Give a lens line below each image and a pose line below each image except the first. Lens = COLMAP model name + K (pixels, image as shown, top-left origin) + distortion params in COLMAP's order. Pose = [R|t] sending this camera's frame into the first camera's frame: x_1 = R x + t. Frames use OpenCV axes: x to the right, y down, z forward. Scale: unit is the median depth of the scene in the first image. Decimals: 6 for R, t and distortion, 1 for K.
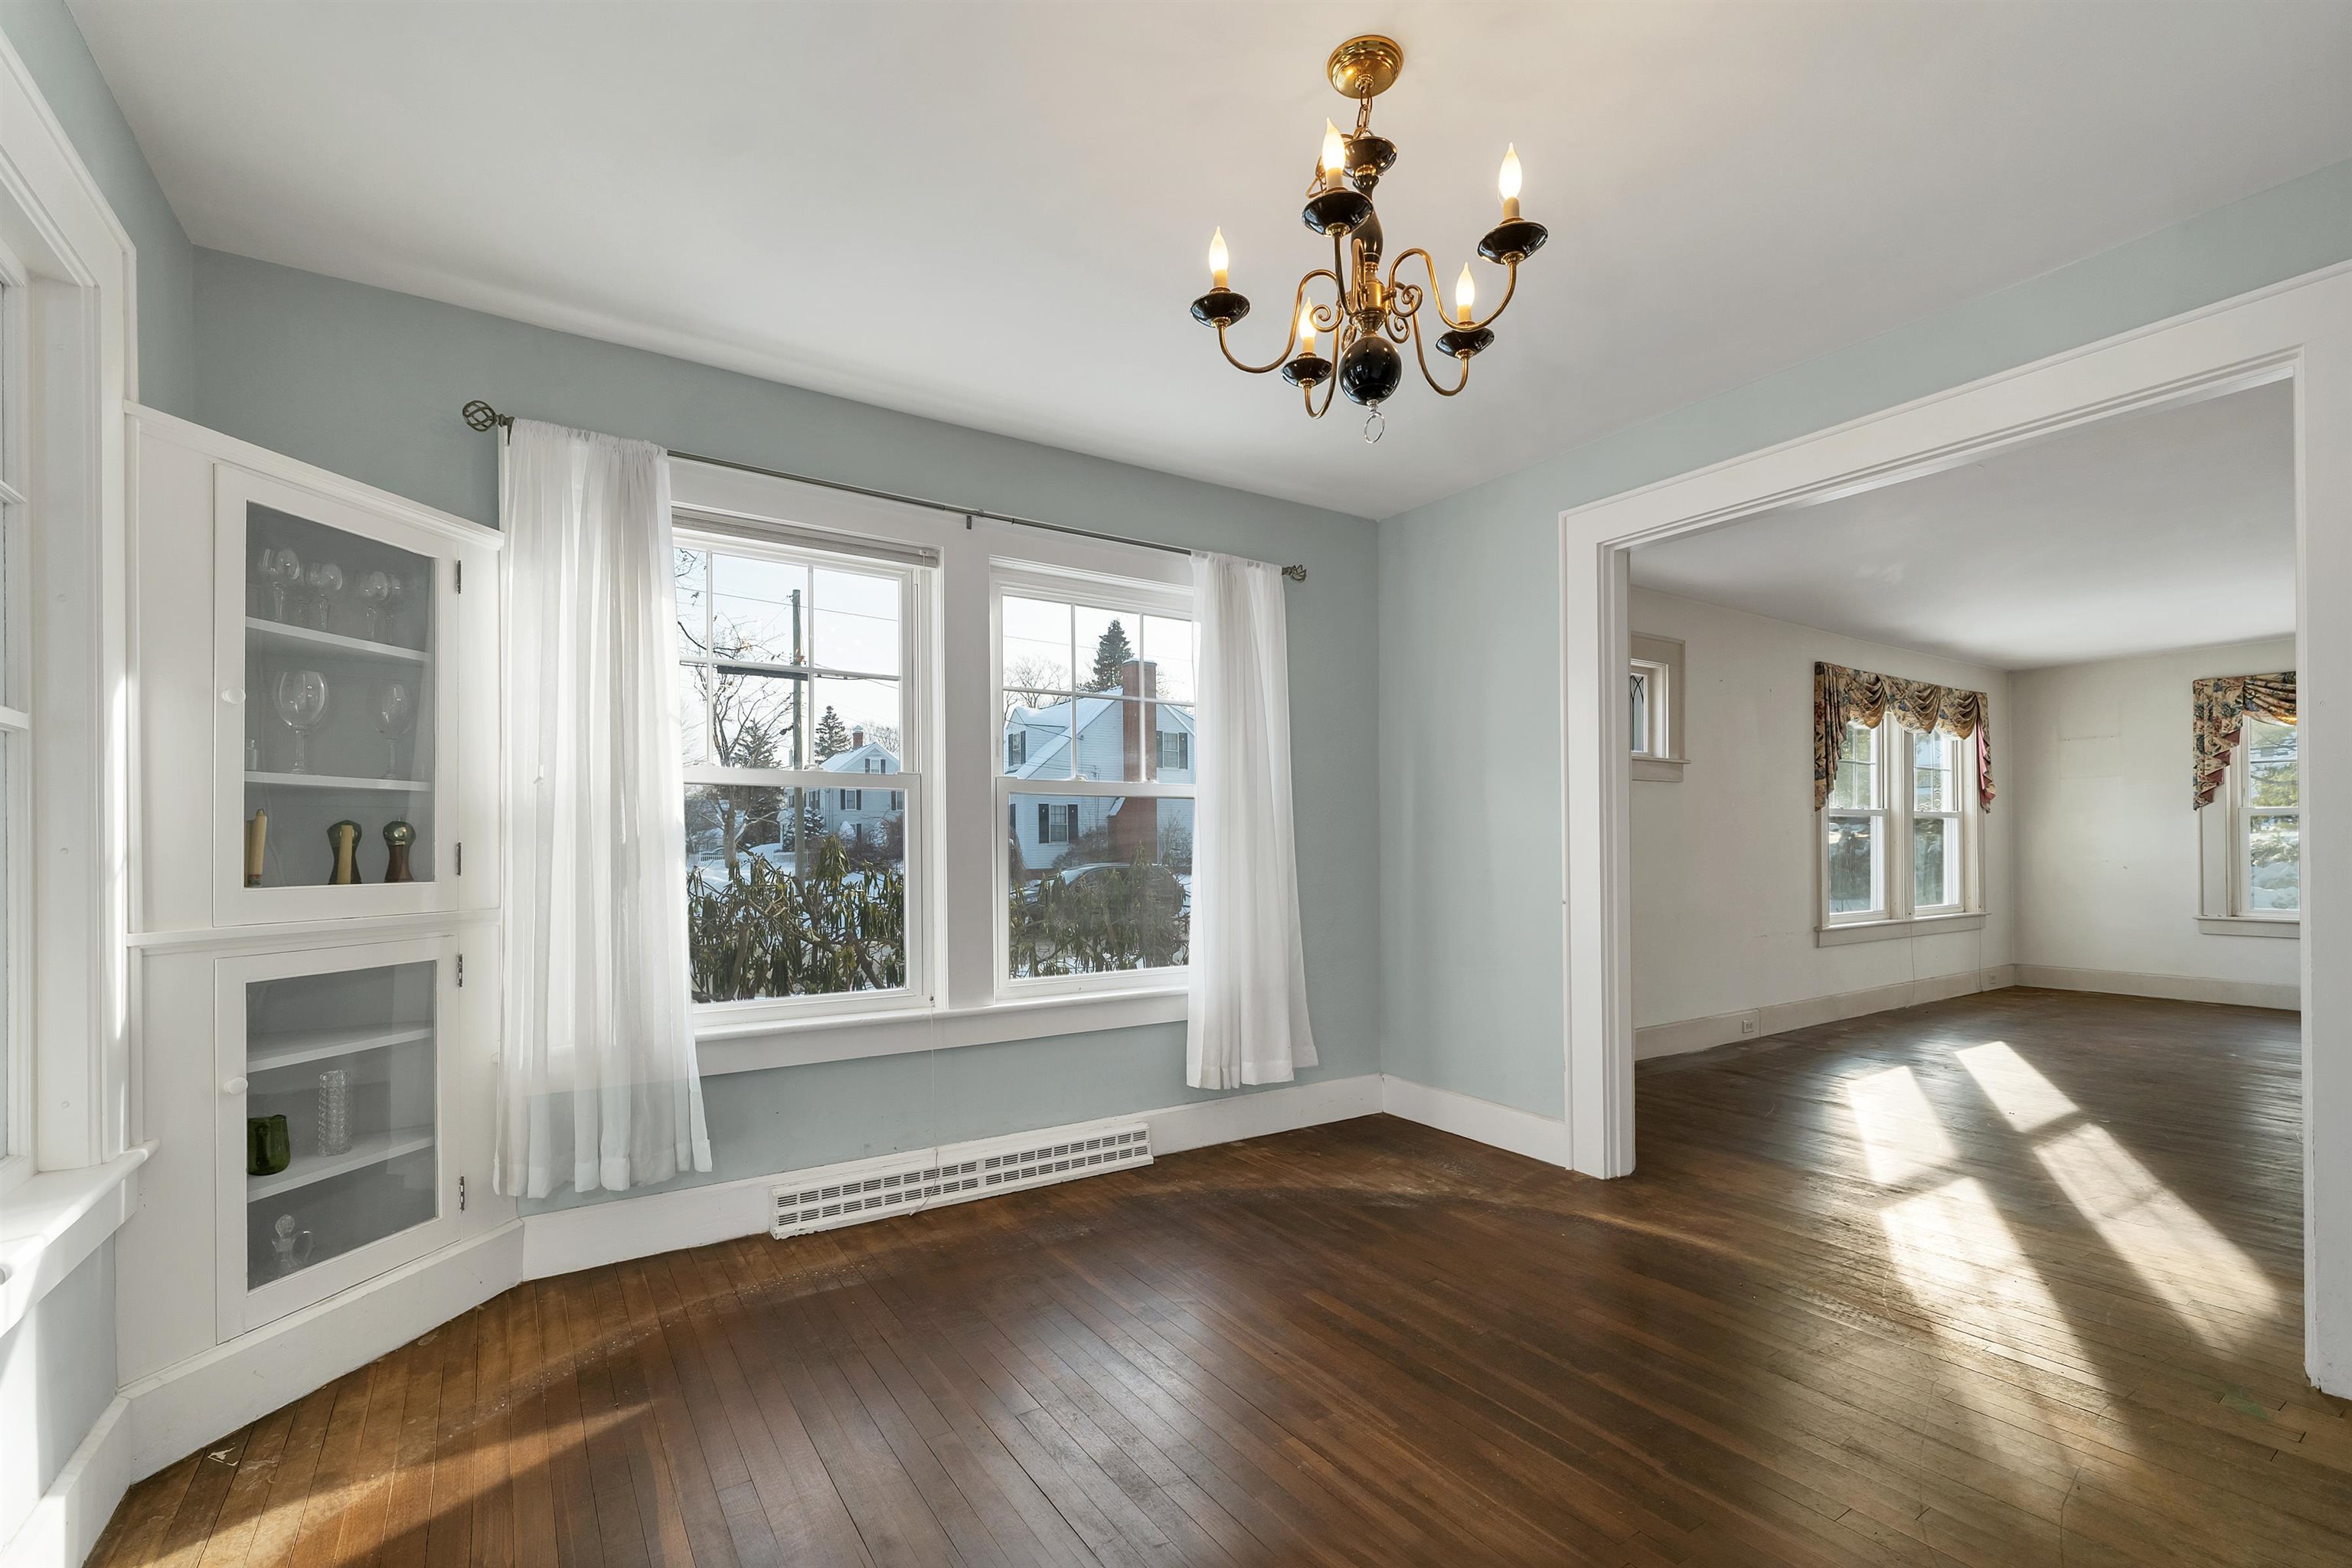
lens RADIAL K [[995.5, 0, 1159.1], [0, 995.5, 838.1], [0, 0, 1]] dist [-0.000506, -0.000112]
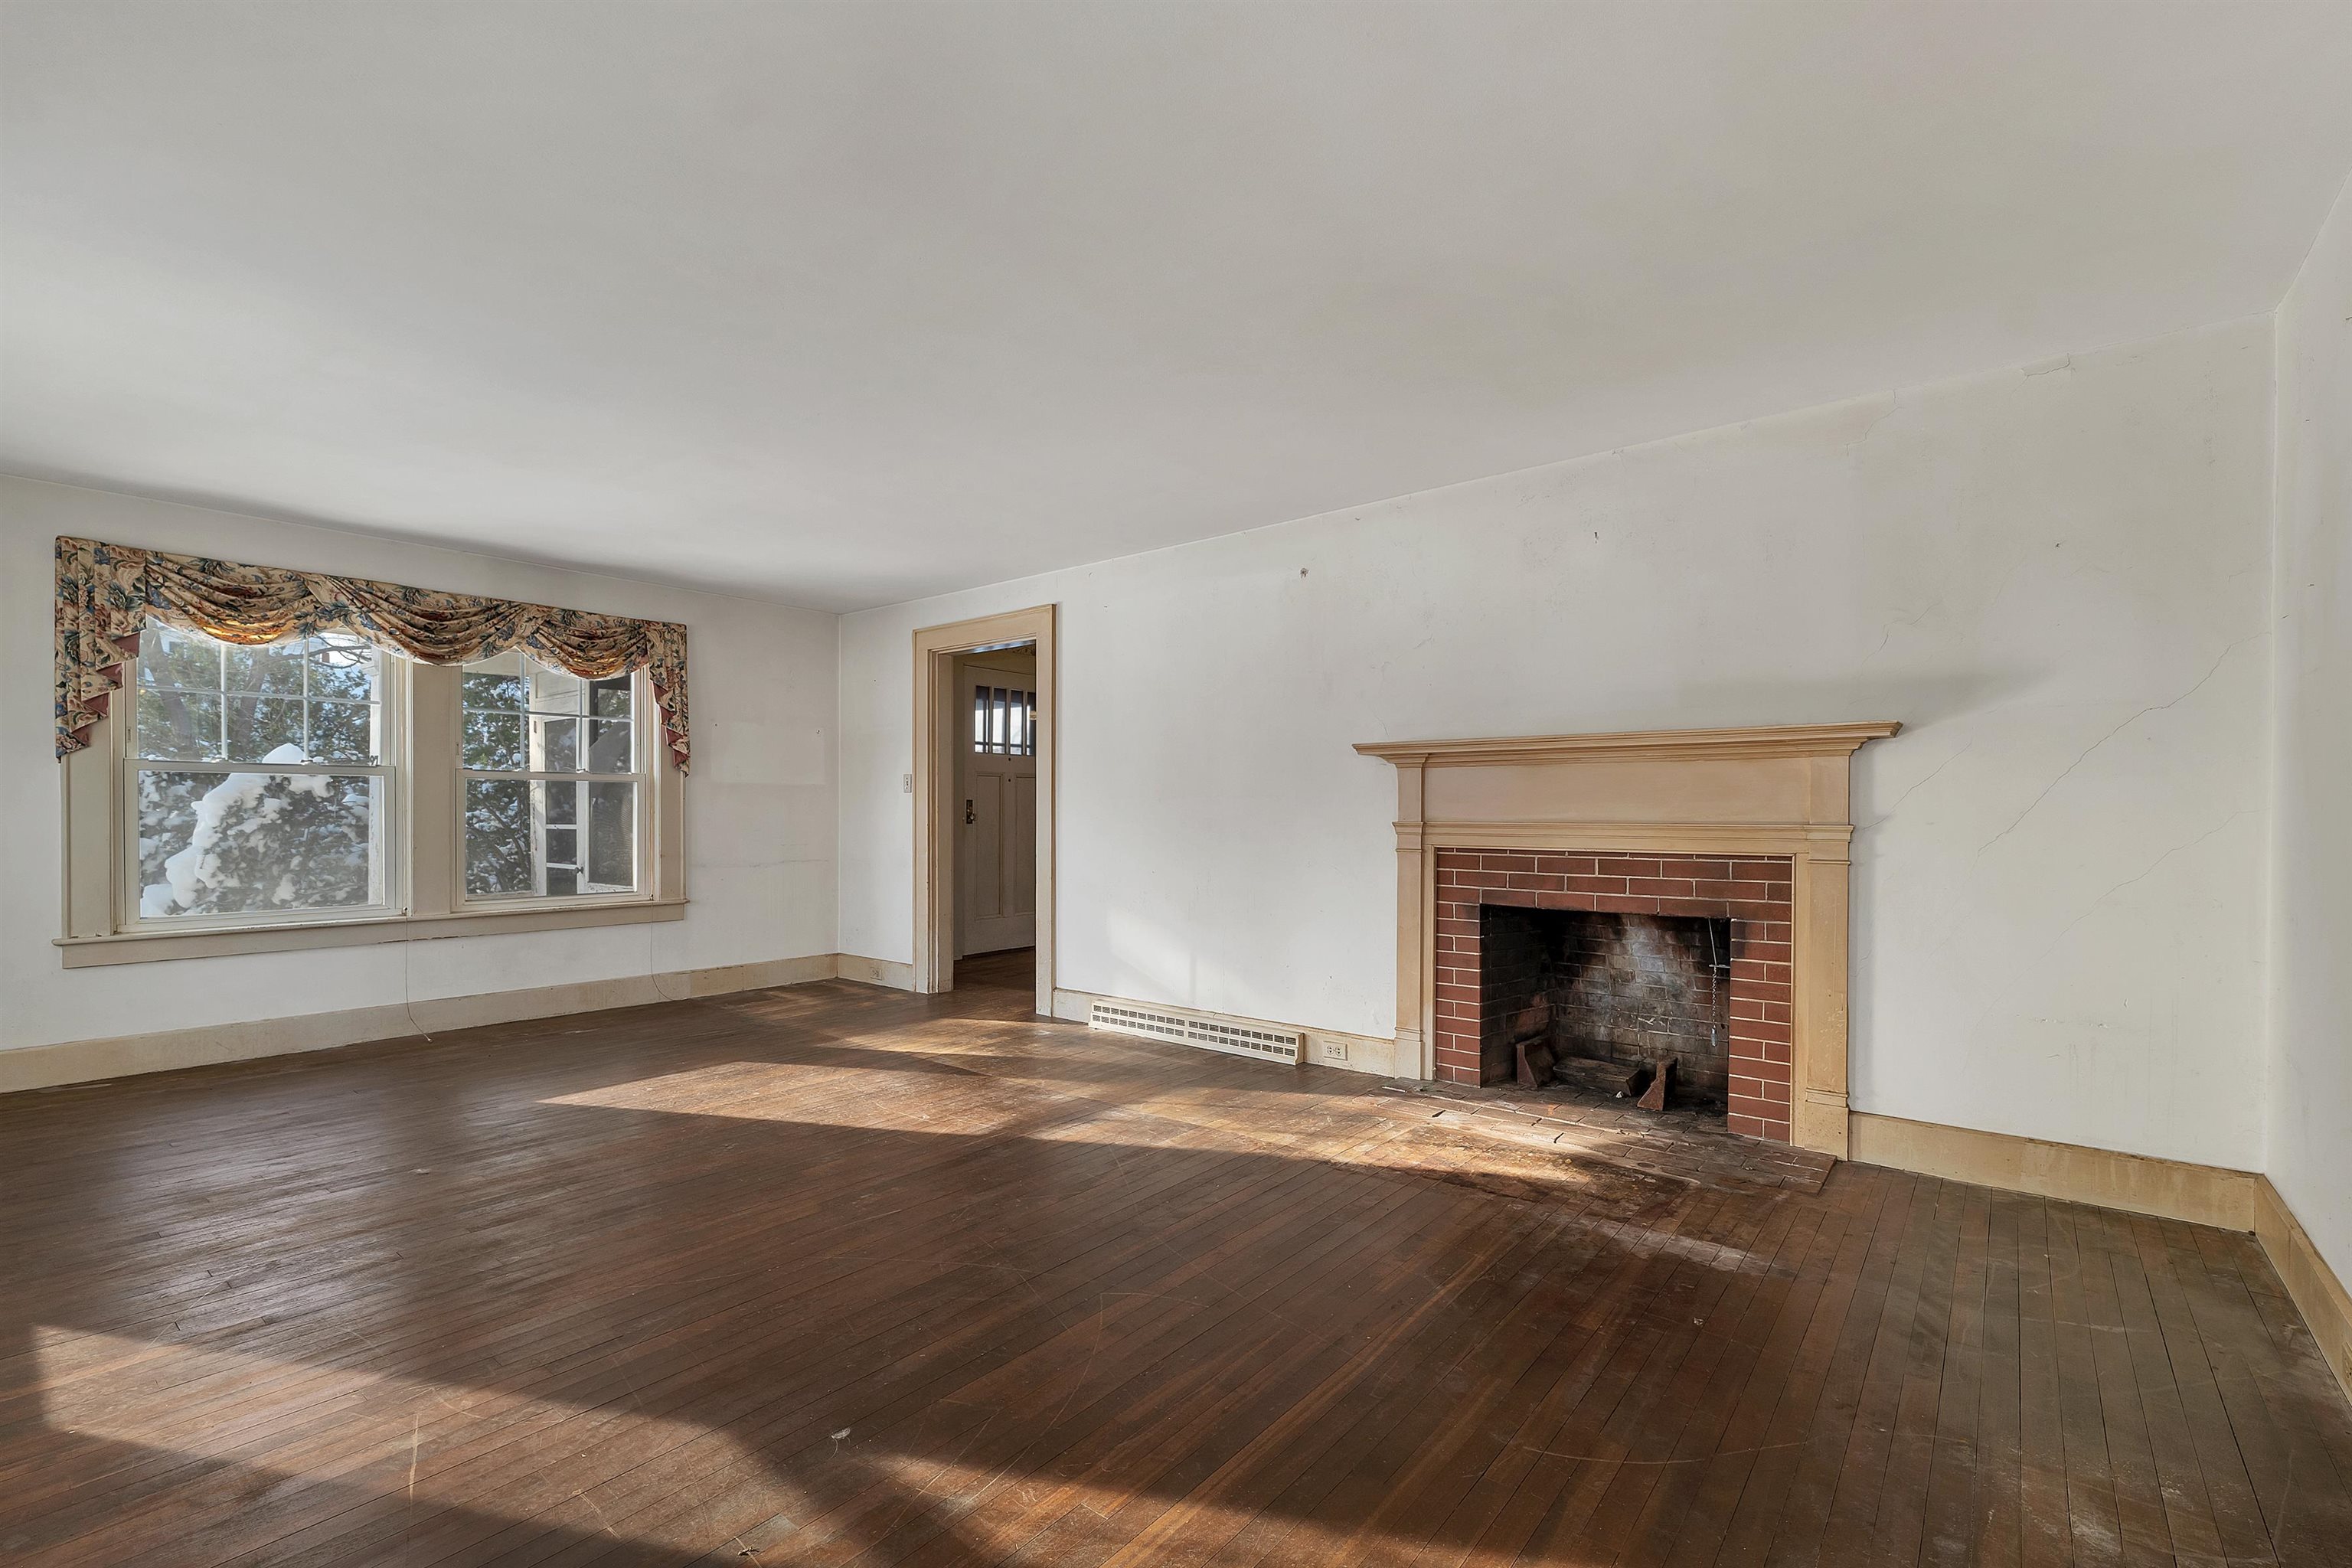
lens RADIAL K [[995.5, 0, 1180.0], [0, 995.5, 829.4], [0, 0, 1]] dist [-0.000506, -0.000112]
pose [[-0.318438, -0.004932, 0.947931, 0.285566], [-0.005871, 0.999978, 0.003231, 0.007456], [-0.947925, -0.004537, -0.318460, 0.573032]]
